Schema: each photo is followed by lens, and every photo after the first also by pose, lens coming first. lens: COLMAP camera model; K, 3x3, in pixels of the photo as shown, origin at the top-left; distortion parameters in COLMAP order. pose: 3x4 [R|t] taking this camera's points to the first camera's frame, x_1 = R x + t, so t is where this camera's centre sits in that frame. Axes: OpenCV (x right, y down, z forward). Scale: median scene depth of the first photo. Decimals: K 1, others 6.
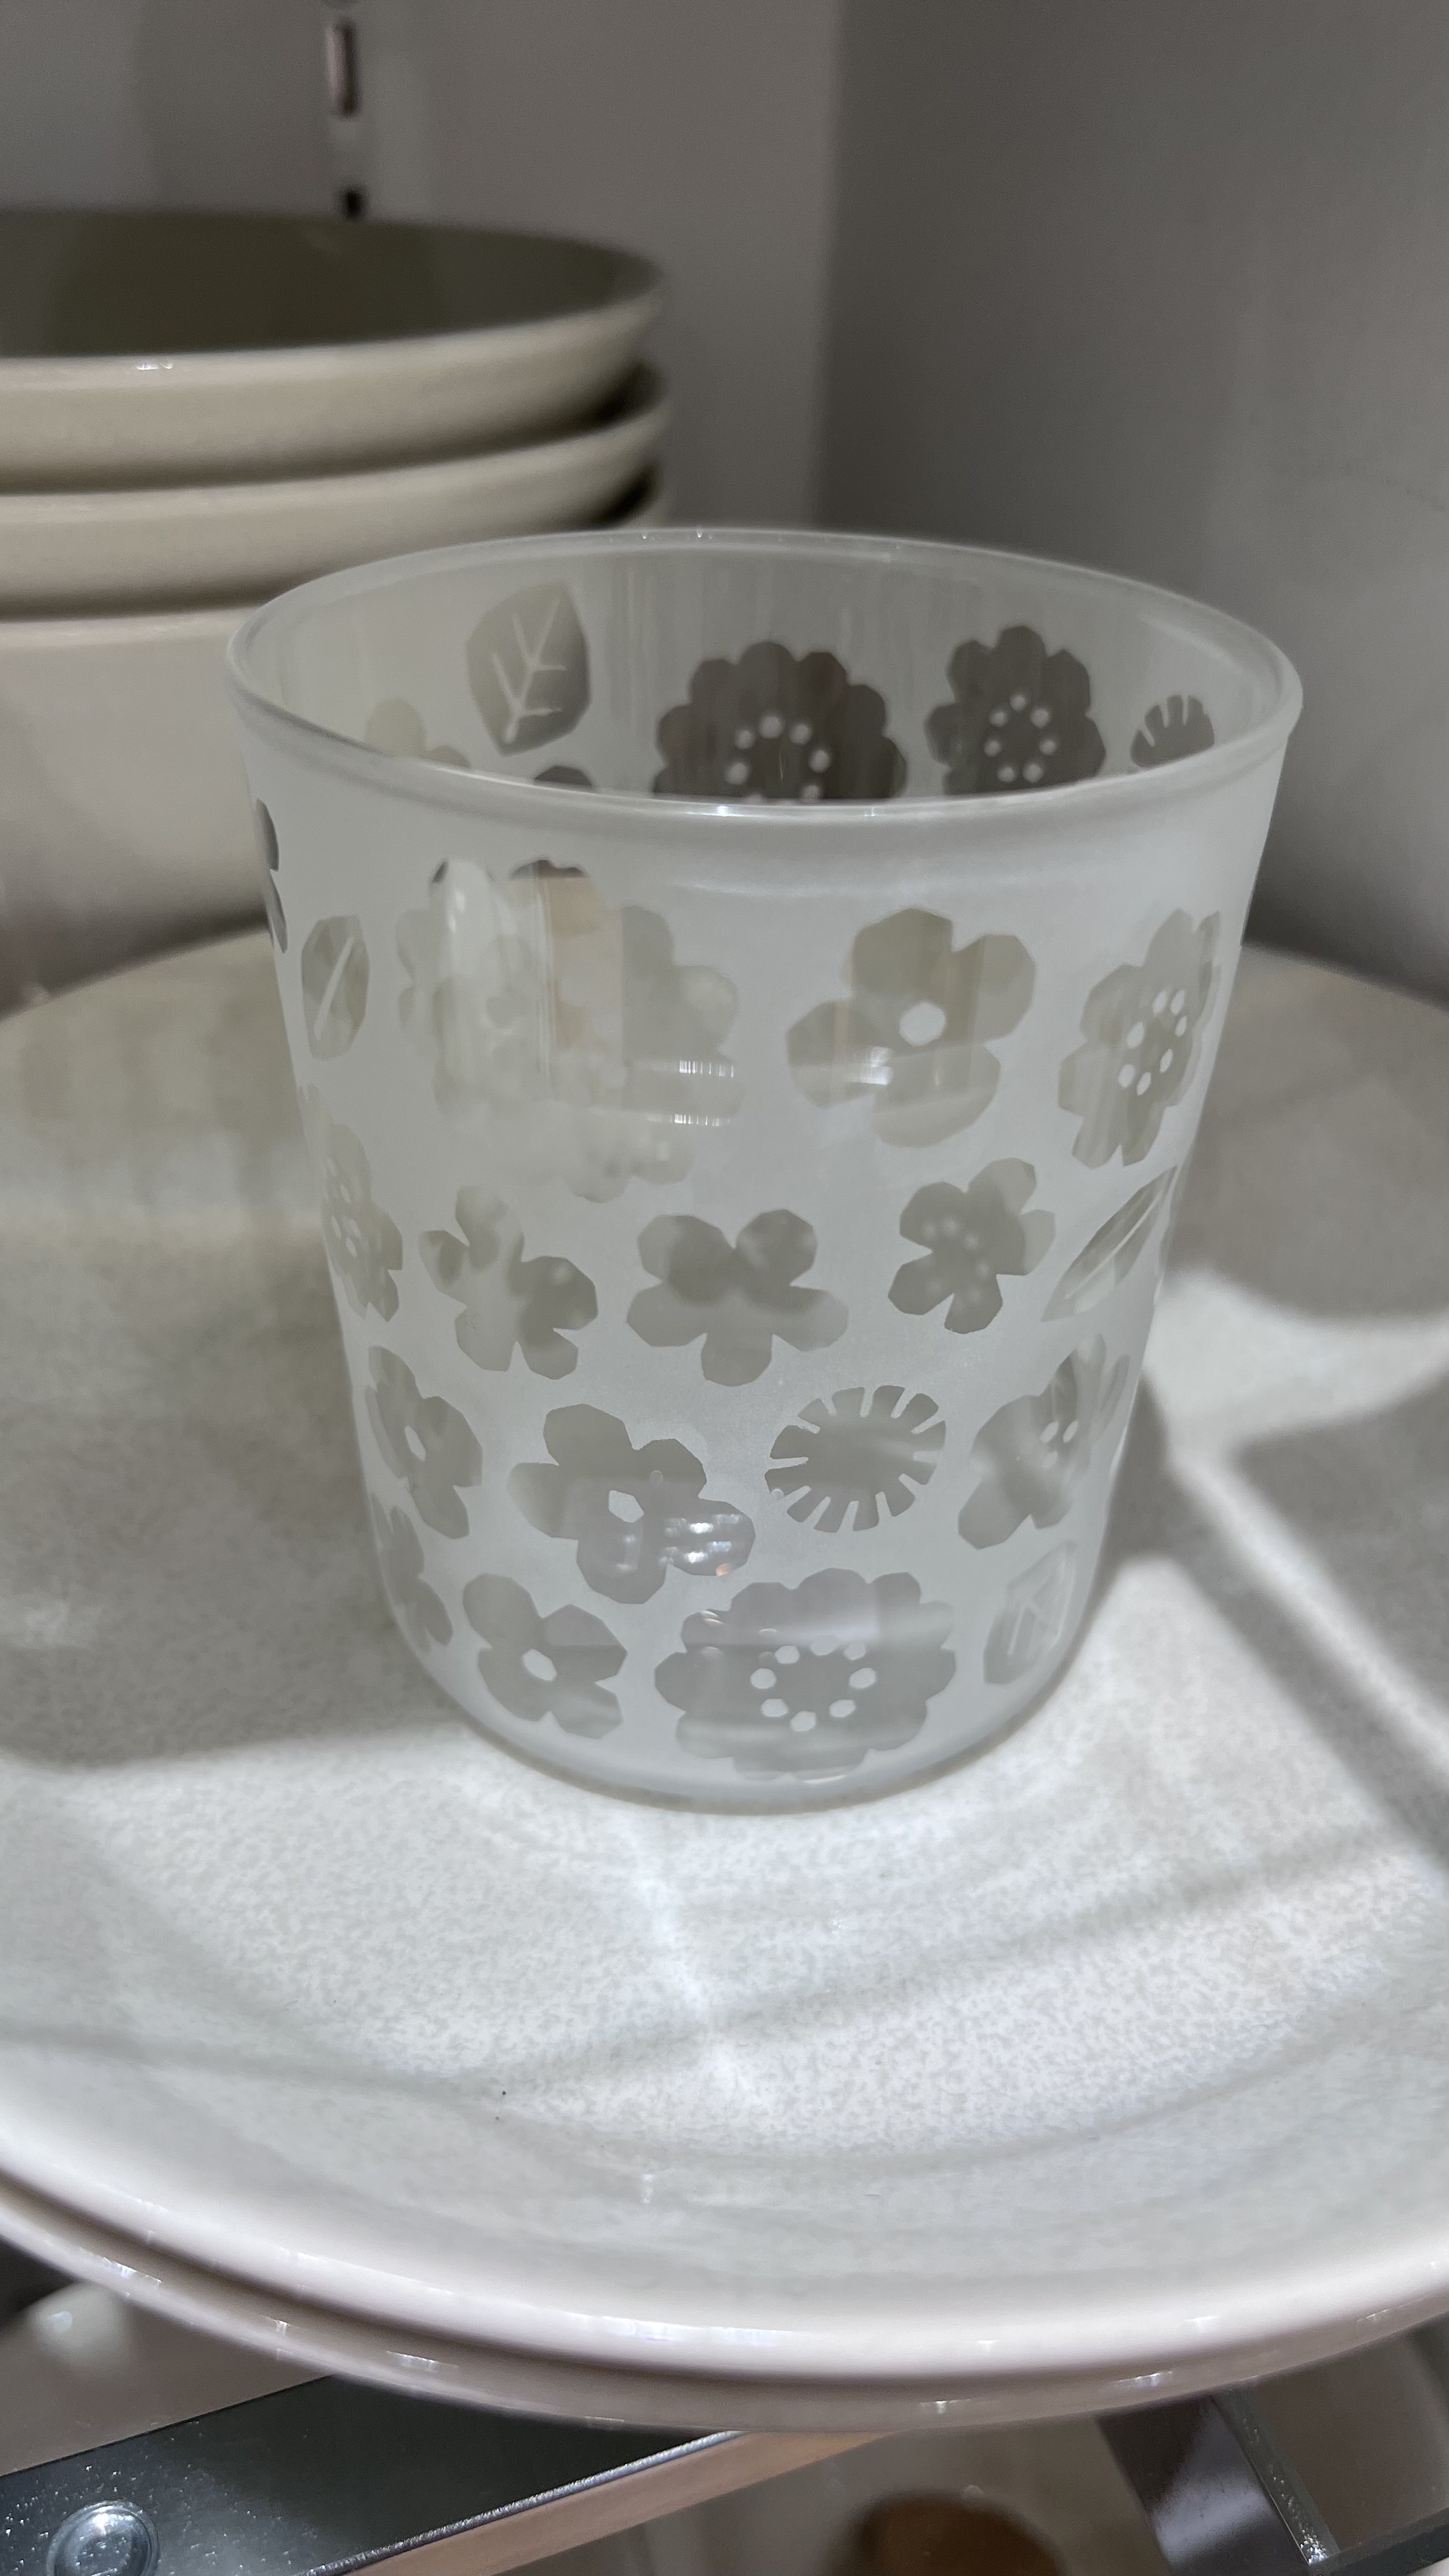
lens RADIAL K [[1925.9, 0, 725.4], [0, 1925.9, 1287.5], [0, 0, 1]] dist [-0.015445, -0.044611]
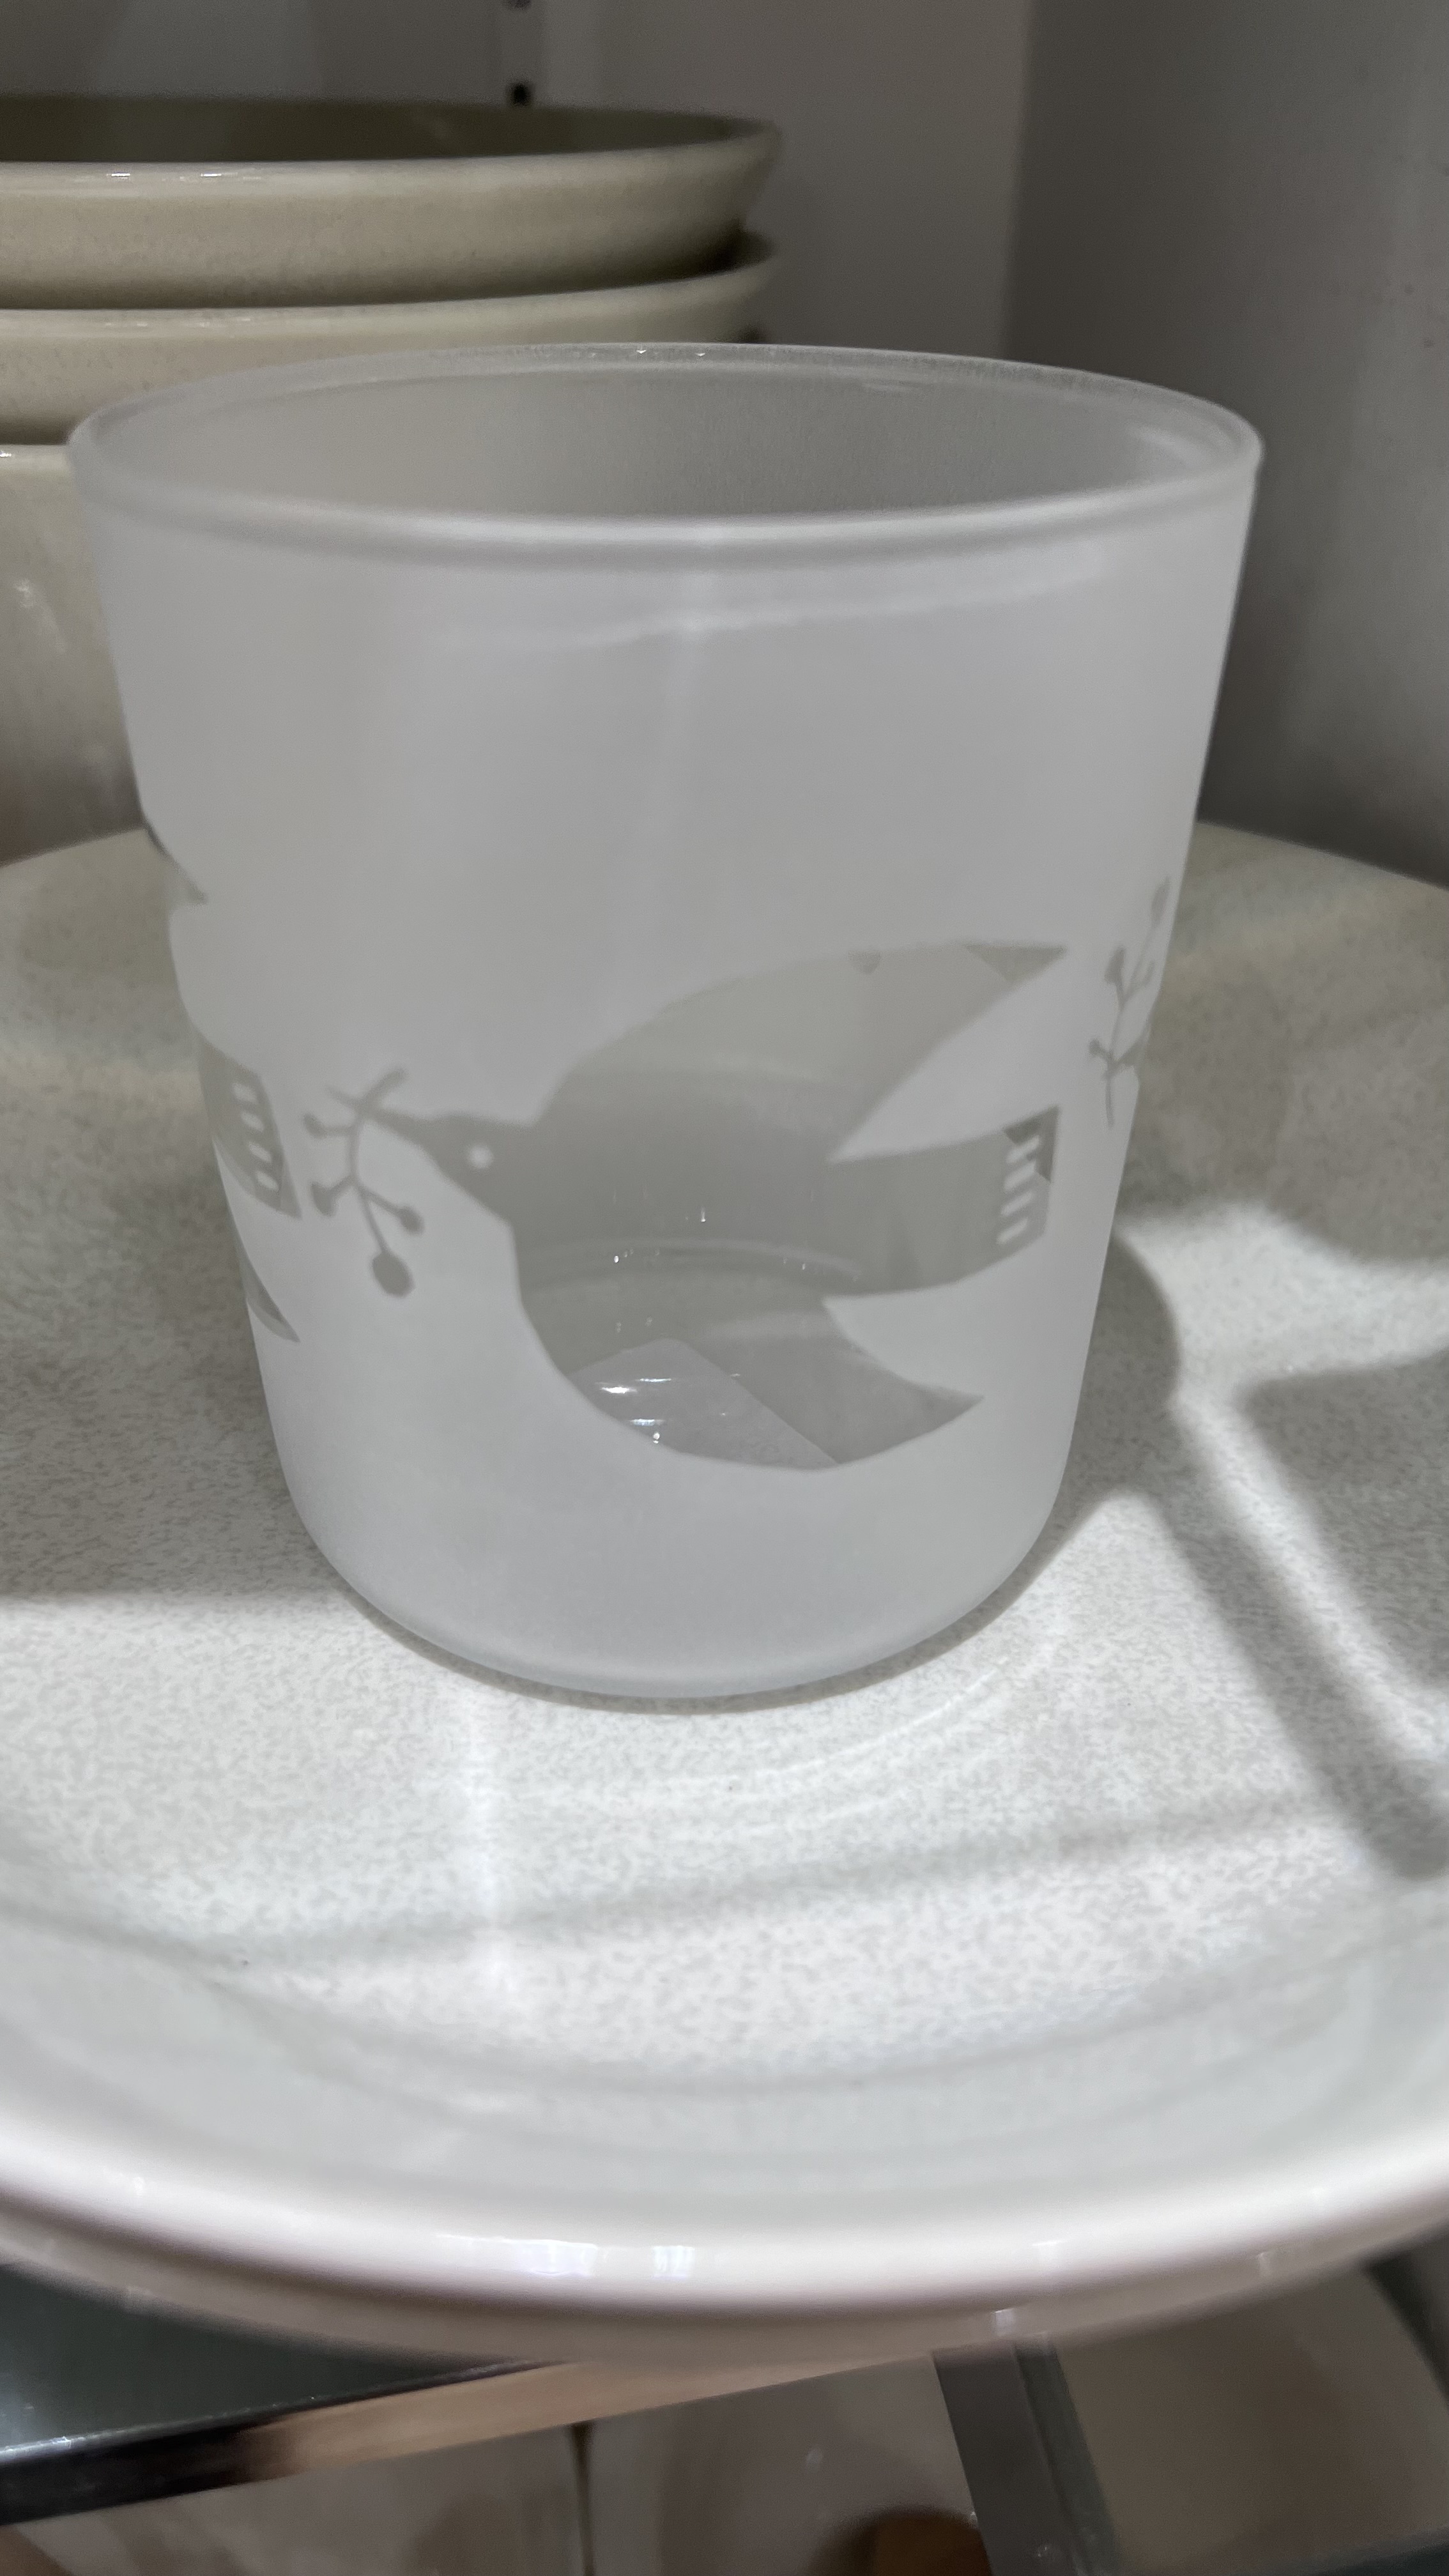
lens RADIAL K [[1925.9, 0, 731.2], [0, 1925.9, 1304.5], [0, 0, 1]] dist [-0.015445, -0.044611]
pose [[0.990520, 0.070685, -0.117783, 0.178504], [-0.069230, 0.997466, 0.016404, 0.064328], [0.118644, -0.008094, 0.992904, 0.101076]]
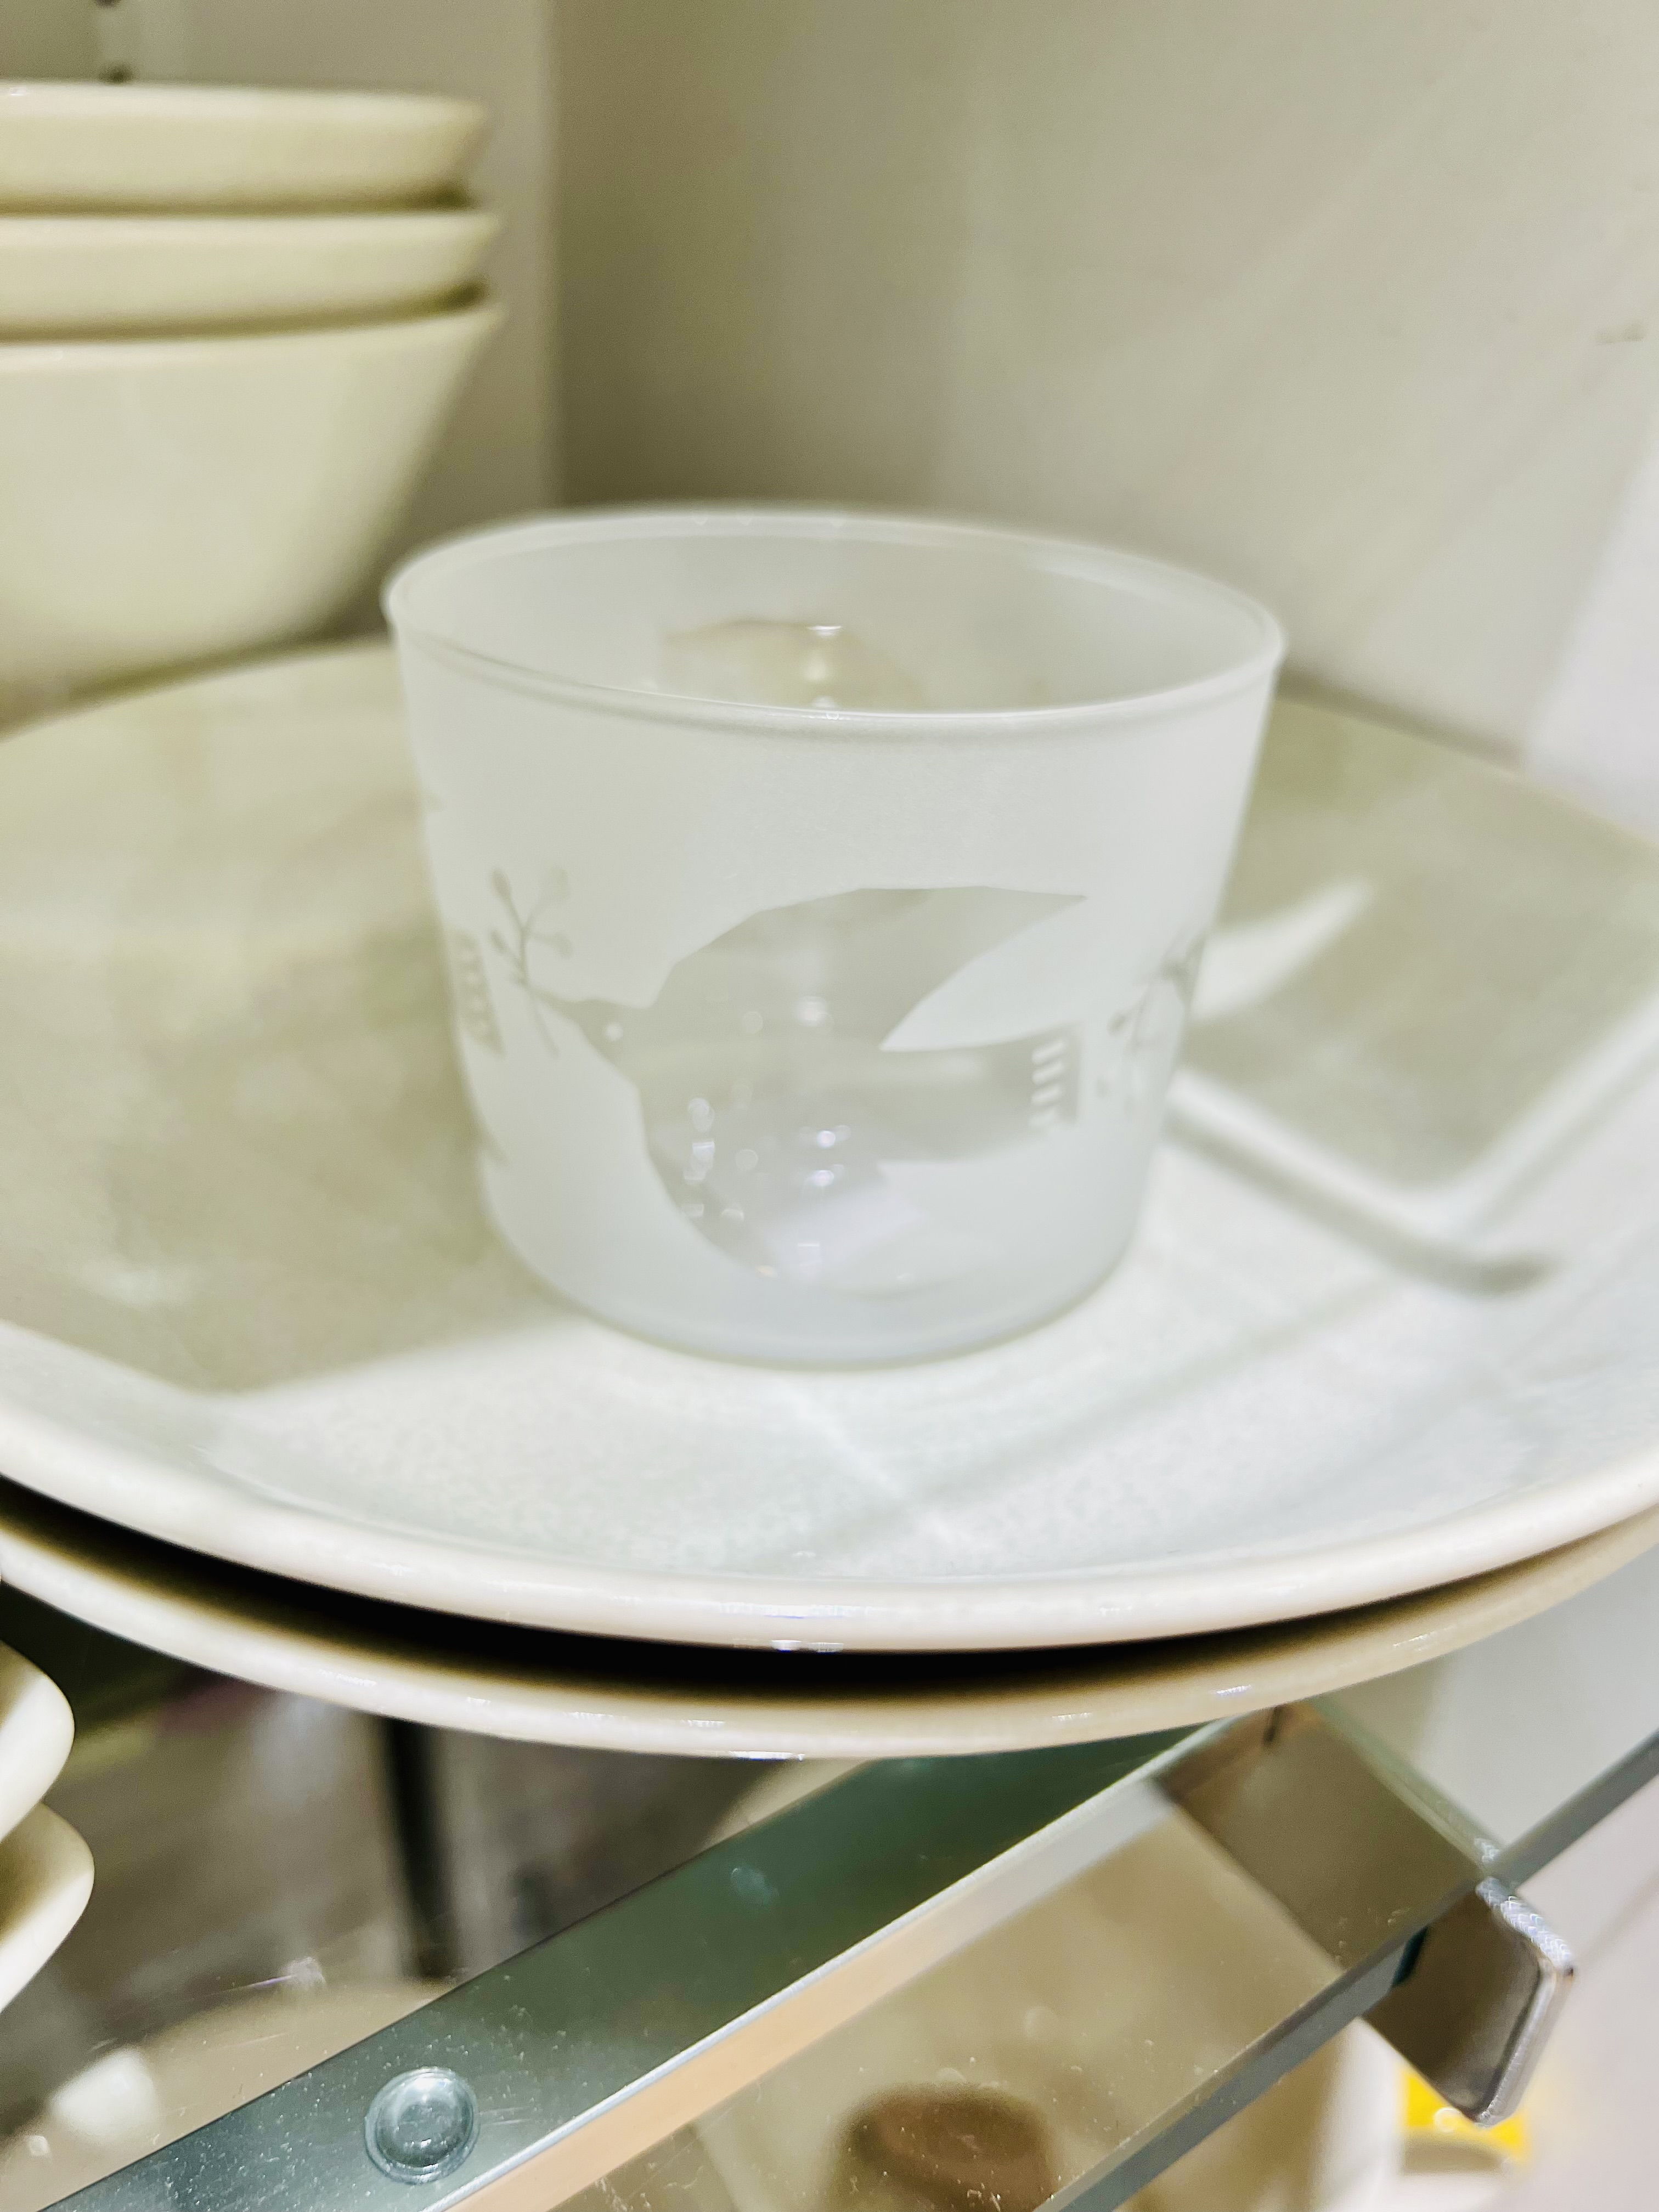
lens RADIAL K [[1680.0, 0, 822.4], [0, 1680.0, 1103.6], [0, 0, 1]] dist [-0.034248, -0.013394]
pose [[0.965898, -0.113504, 0.232718, -0.235134], [0.119763, 0.992719, -0.012897, 0.156680], [-0.229559, 0.040328, 0.972459, 0.076827]]
